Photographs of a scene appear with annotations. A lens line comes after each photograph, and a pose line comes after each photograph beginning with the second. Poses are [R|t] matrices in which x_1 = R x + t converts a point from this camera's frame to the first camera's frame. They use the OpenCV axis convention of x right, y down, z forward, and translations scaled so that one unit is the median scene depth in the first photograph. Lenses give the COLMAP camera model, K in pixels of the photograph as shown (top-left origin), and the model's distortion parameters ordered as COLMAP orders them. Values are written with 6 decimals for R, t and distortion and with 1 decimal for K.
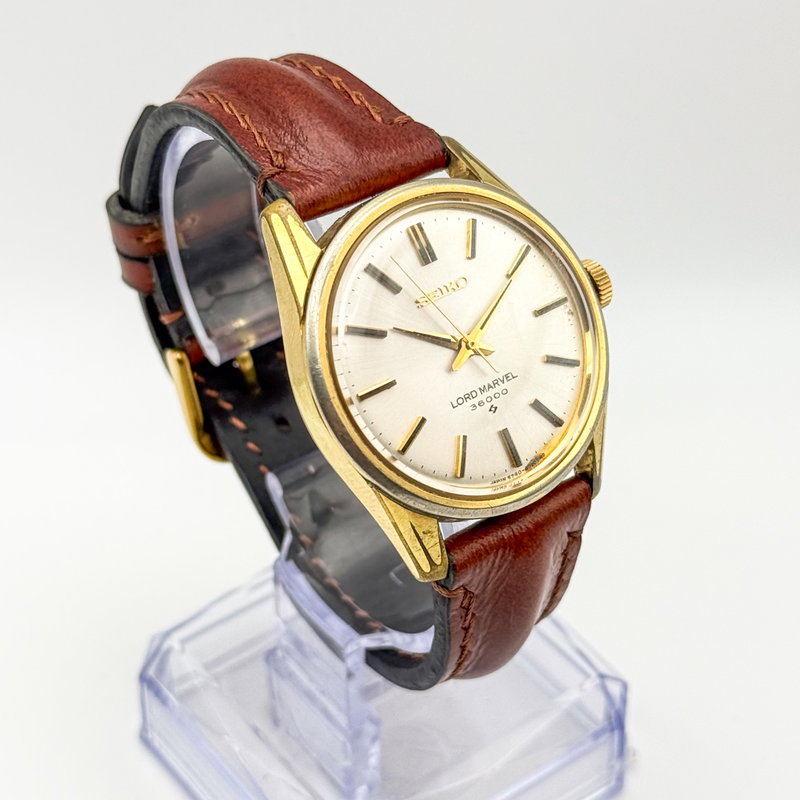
lens RADIAL K [[2215.0, 0, 400.0], [0, 2215.0, 400.0], [0, 0, 1]] dist [0.063820, -0.460650]
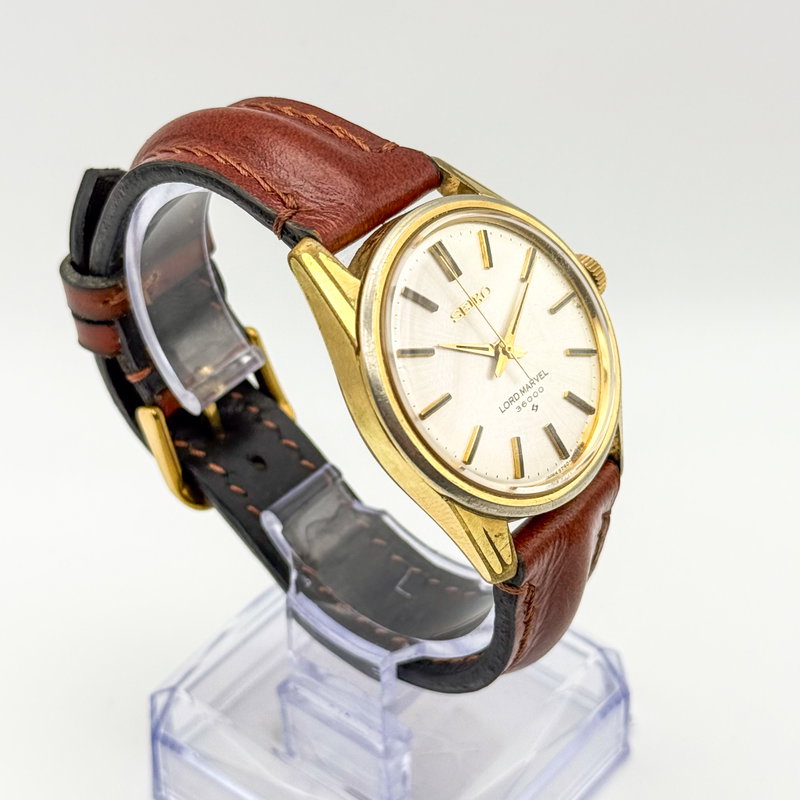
lens RADIAL K [[2215.0, 0, 400.0], [0, 2215.0, 400.0], [0, 0, 1]] dist [0.063820, -0.460650]
pose [[0.968868, -0.159471, 0.189375, -0.211362], [0.160852, 0.986945, 0.008155, -0.017886], [-0.188203, 0.022560, 0.981871, -0.010254]]
